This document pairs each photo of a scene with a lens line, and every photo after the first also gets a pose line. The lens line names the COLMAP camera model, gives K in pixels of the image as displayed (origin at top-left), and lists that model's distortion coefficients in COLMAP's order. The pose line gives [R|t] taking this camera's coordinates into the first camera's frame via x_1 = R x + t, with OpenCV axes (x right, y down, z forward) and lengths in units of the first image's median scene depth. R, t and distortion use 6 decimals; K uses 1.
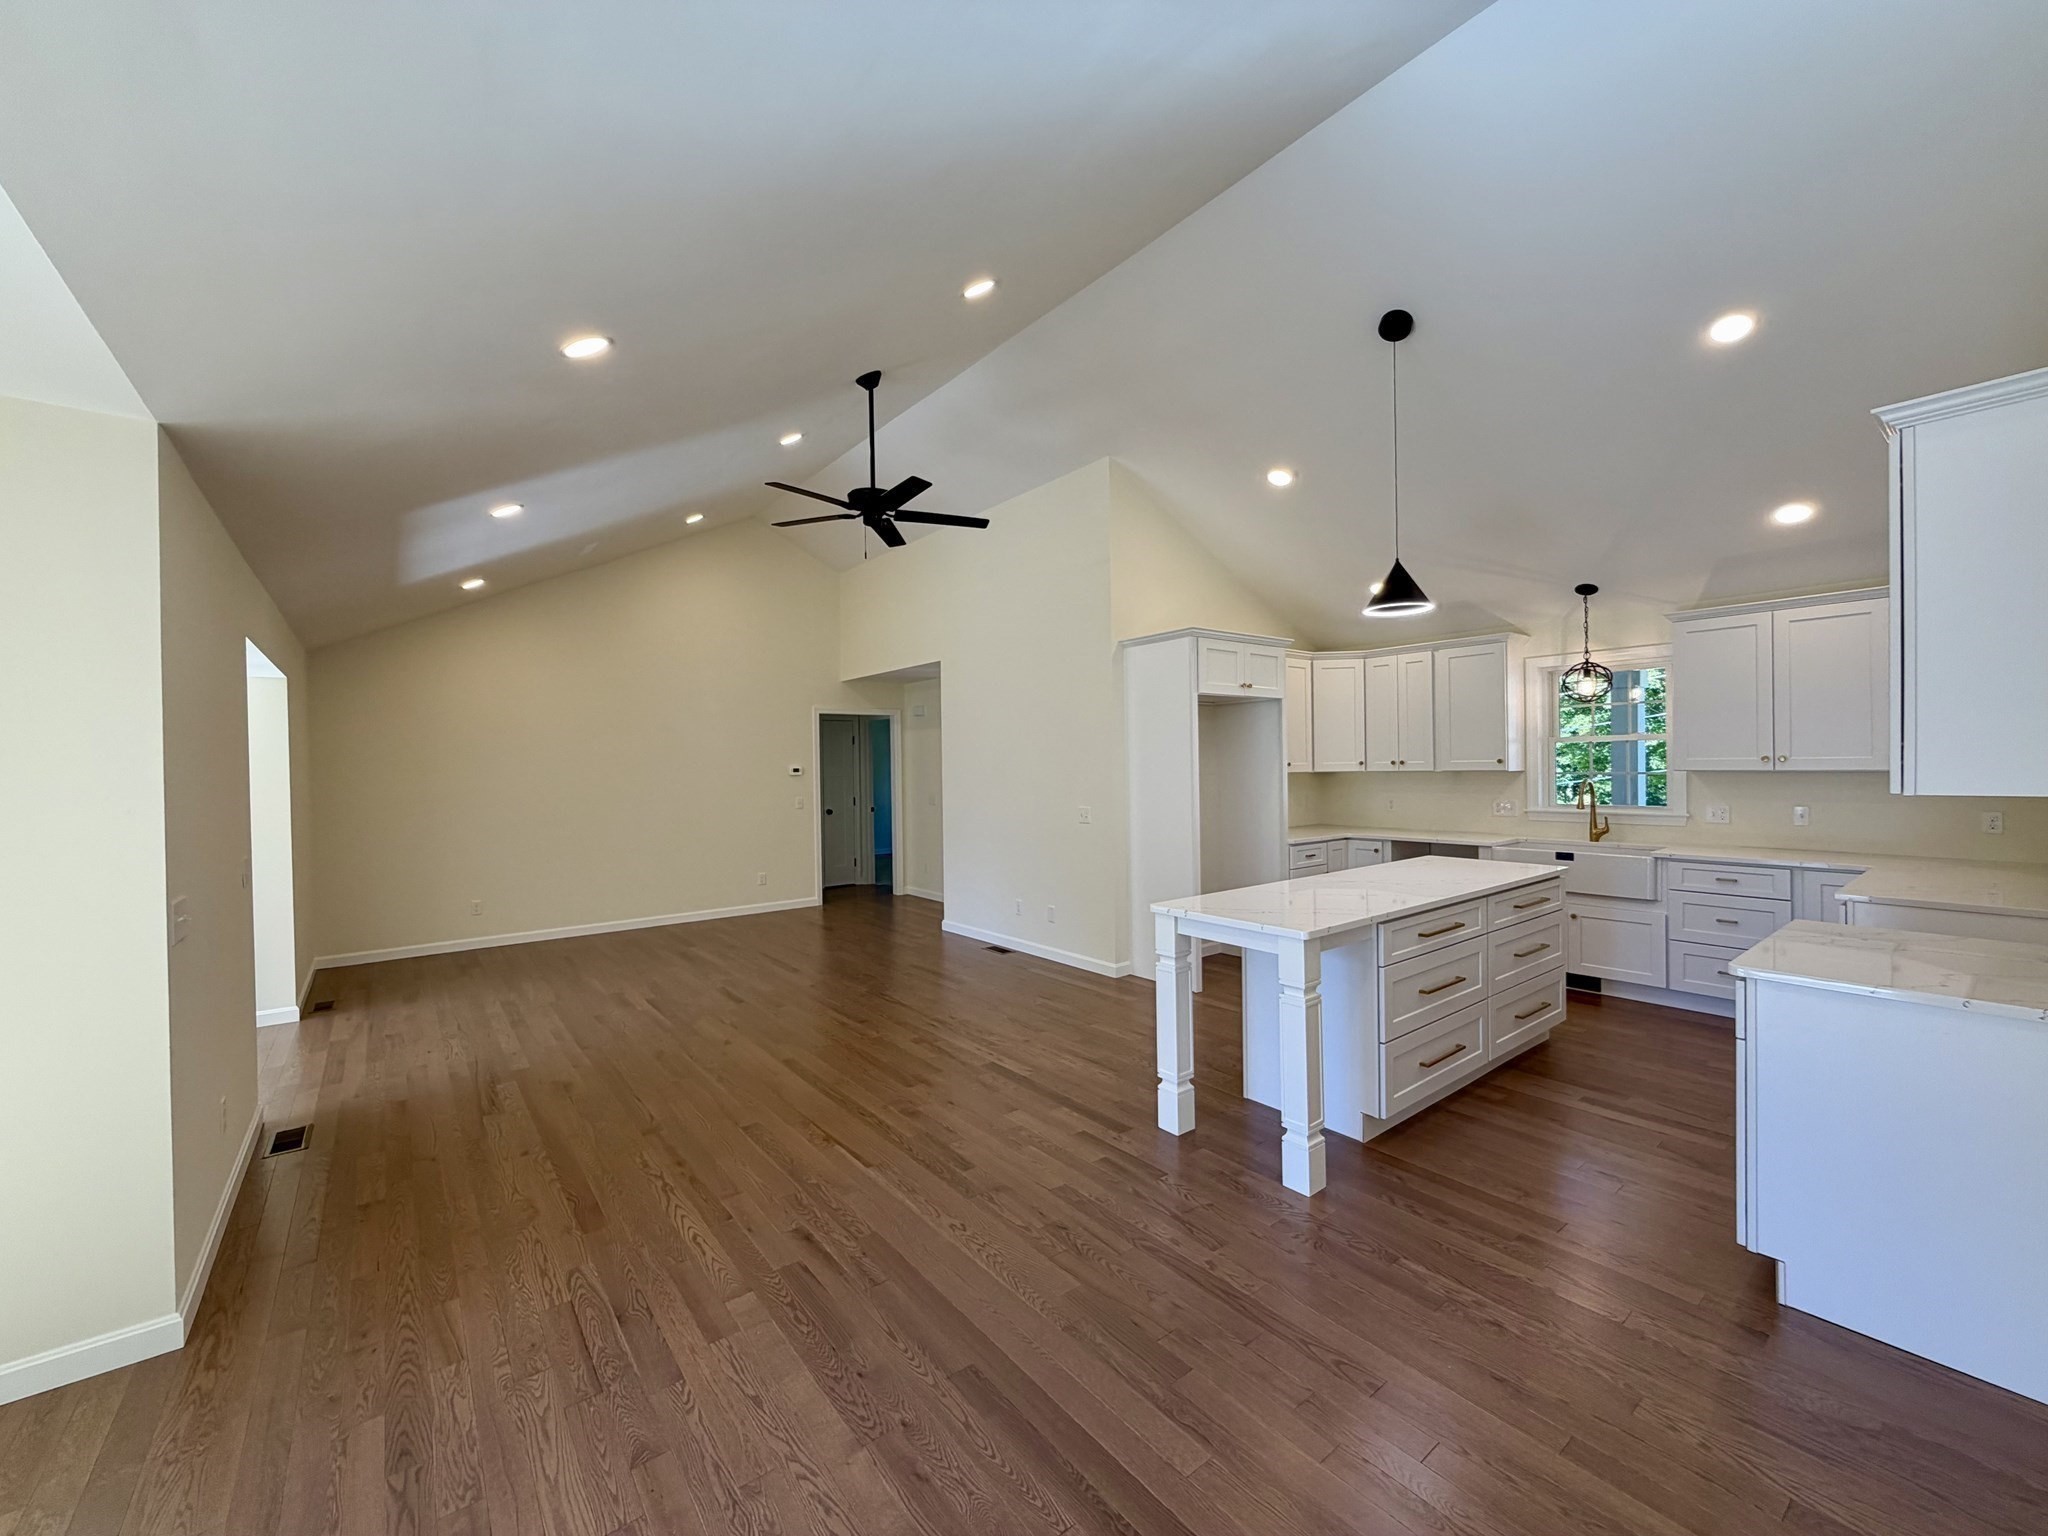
lens RADIAL K [[817.5, 0, 1018.9], [0, 817.5, 768.5], [0, 0, 1]] dist [0.000324, -0.000045]
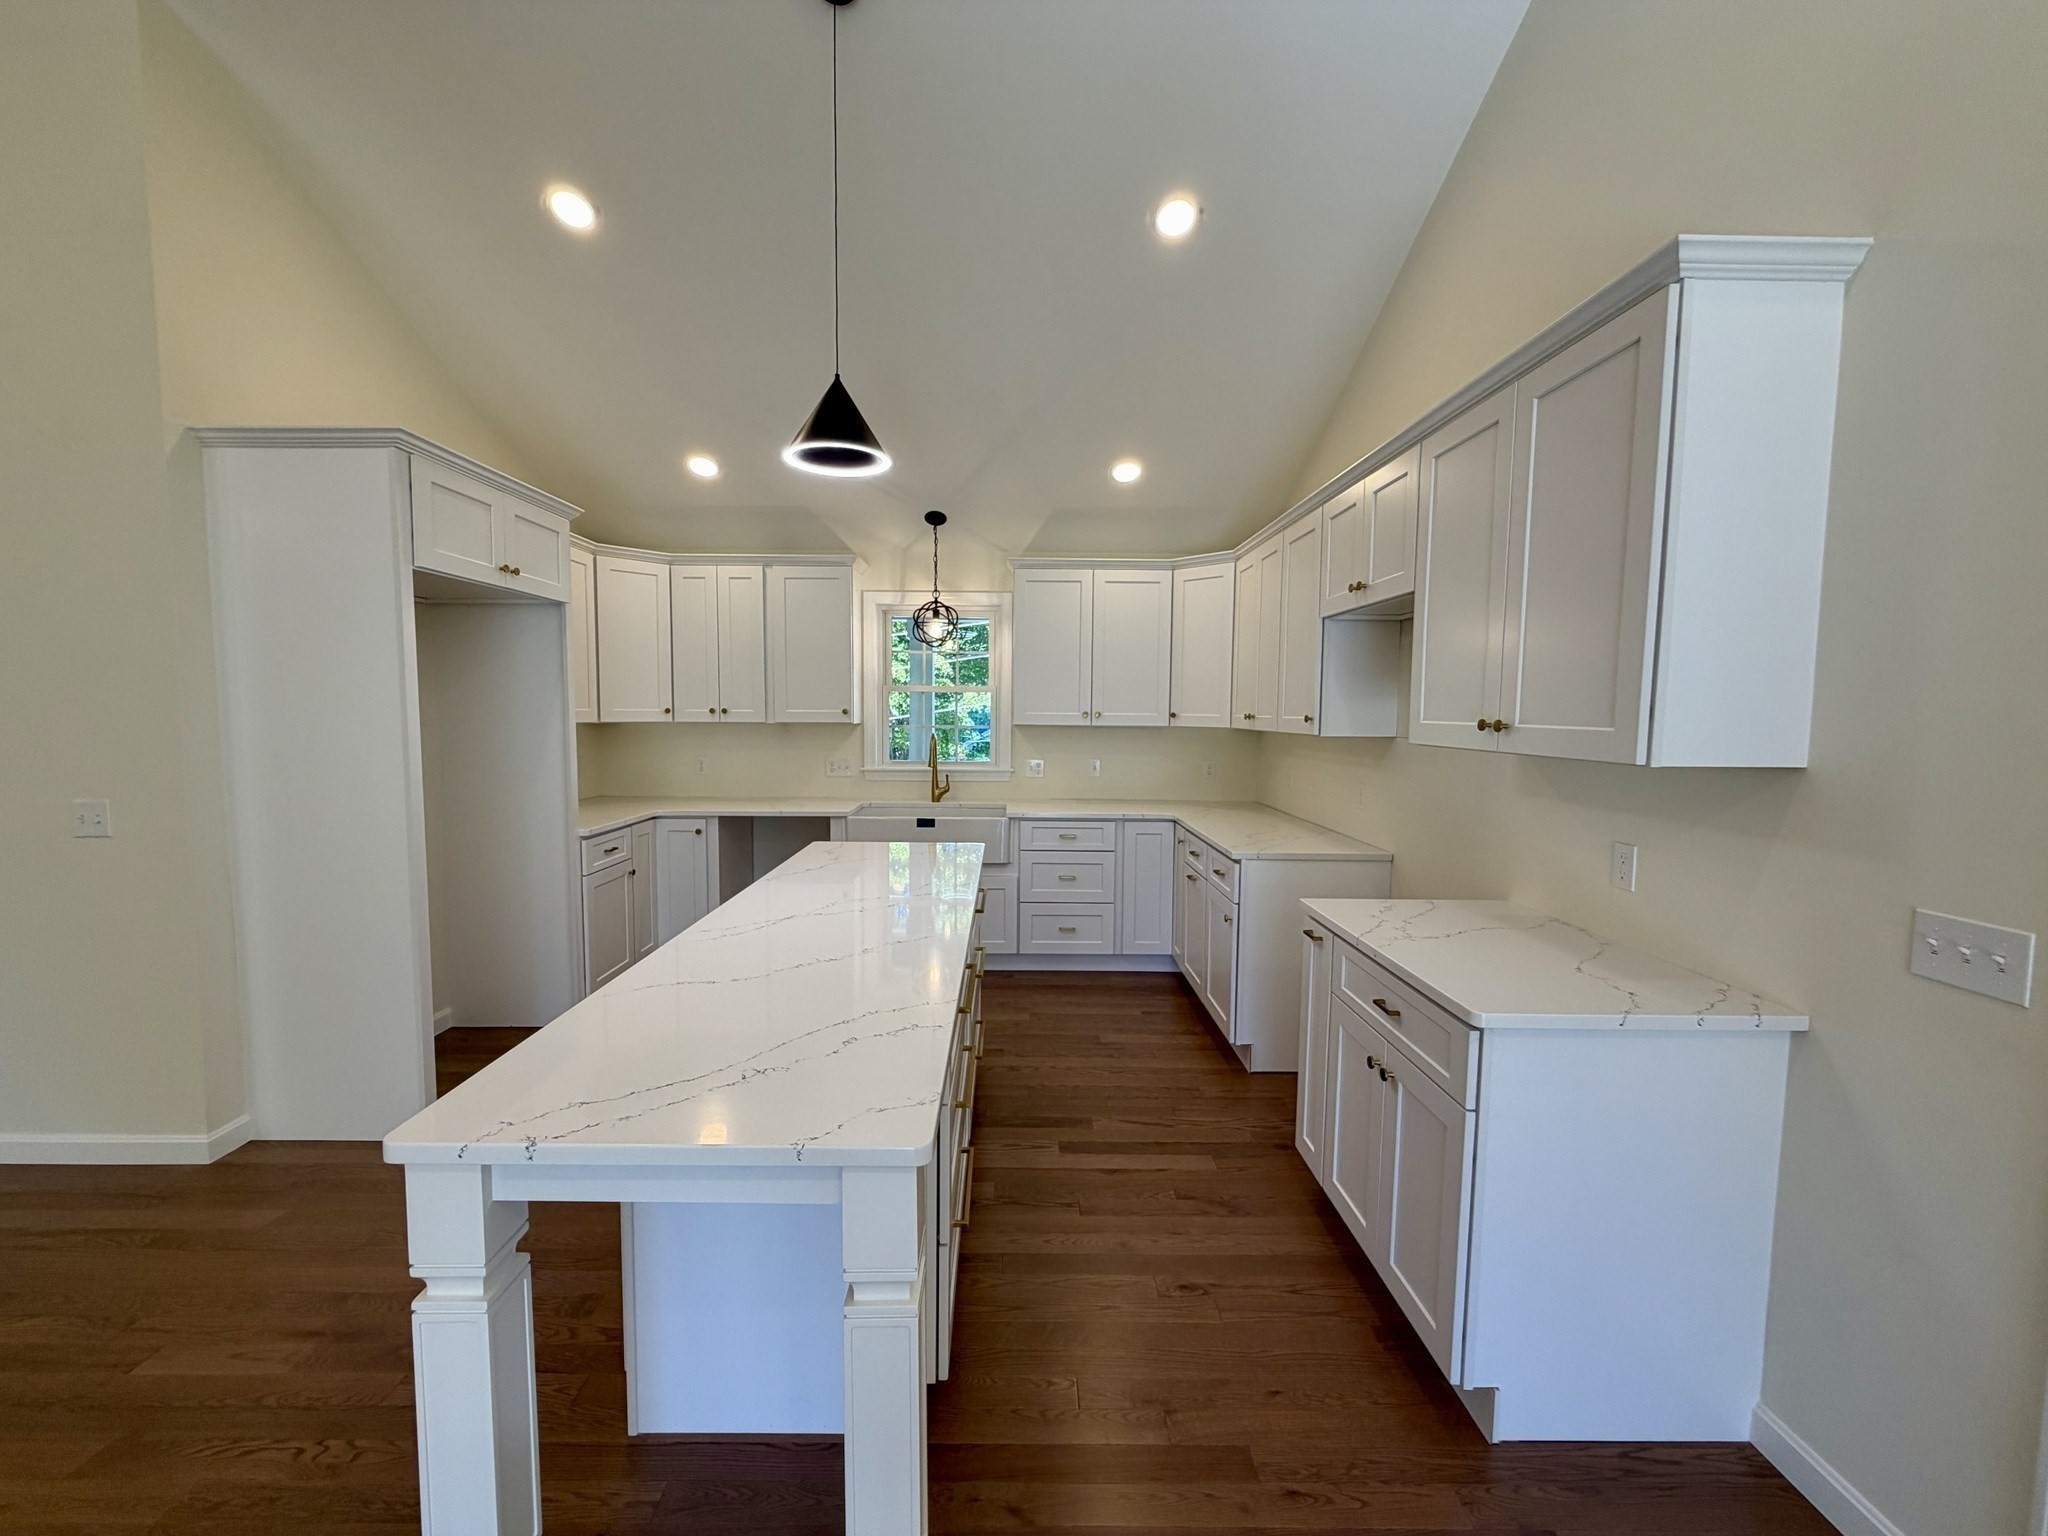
lens RADIAL K [[817.5, 0, 1018.9], [0, 817.5, 768.5], [0, 0, 1]] dist [0.000324, -0.000045]
pose [[0.606295, -0.037029, 0.794378, 0.043460], [-0.013298, 0.998304, 0.056684, -0.000815], [-0.795129, -0.044930, 0.604774, 0.431390]]
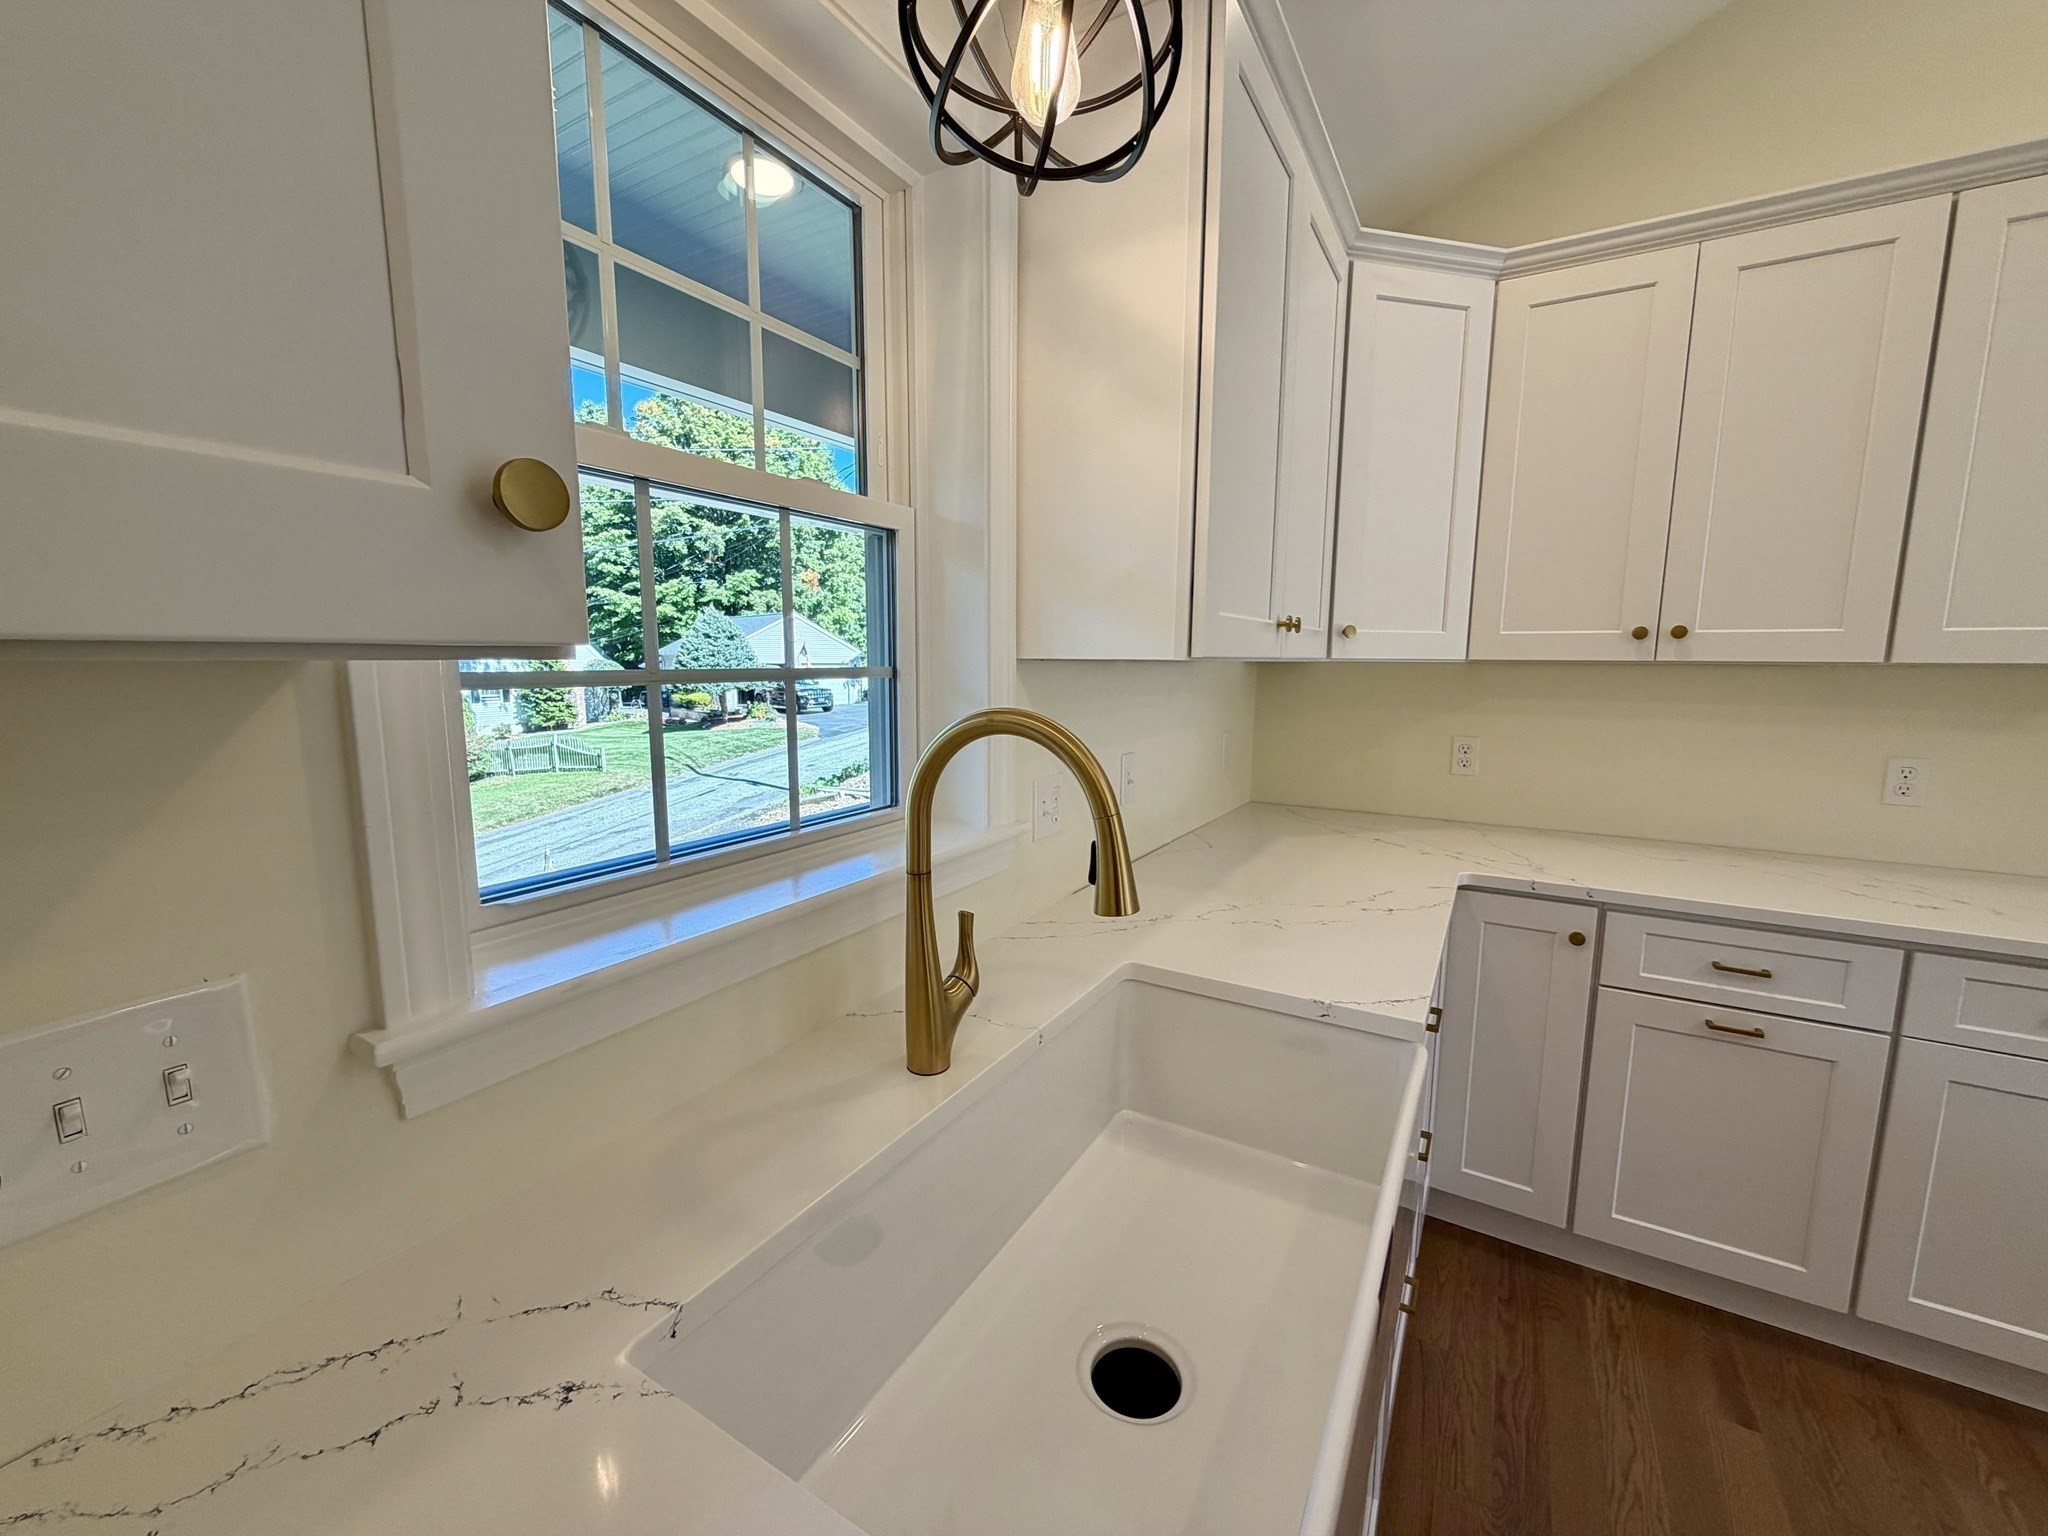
lens RADIAL K [[817.5, 0, 1018.9], [0, 817.5, 768.5], [0, 0, 1]] dist [0.000324, -0.000045]
pose [[-0.359397, -0.114602, 0.926121, 0.620500], [0.001992, 0.992334, 0.123569, 0.005551], [-0.933183, 0.046255, -0.356414, 1.190927]]
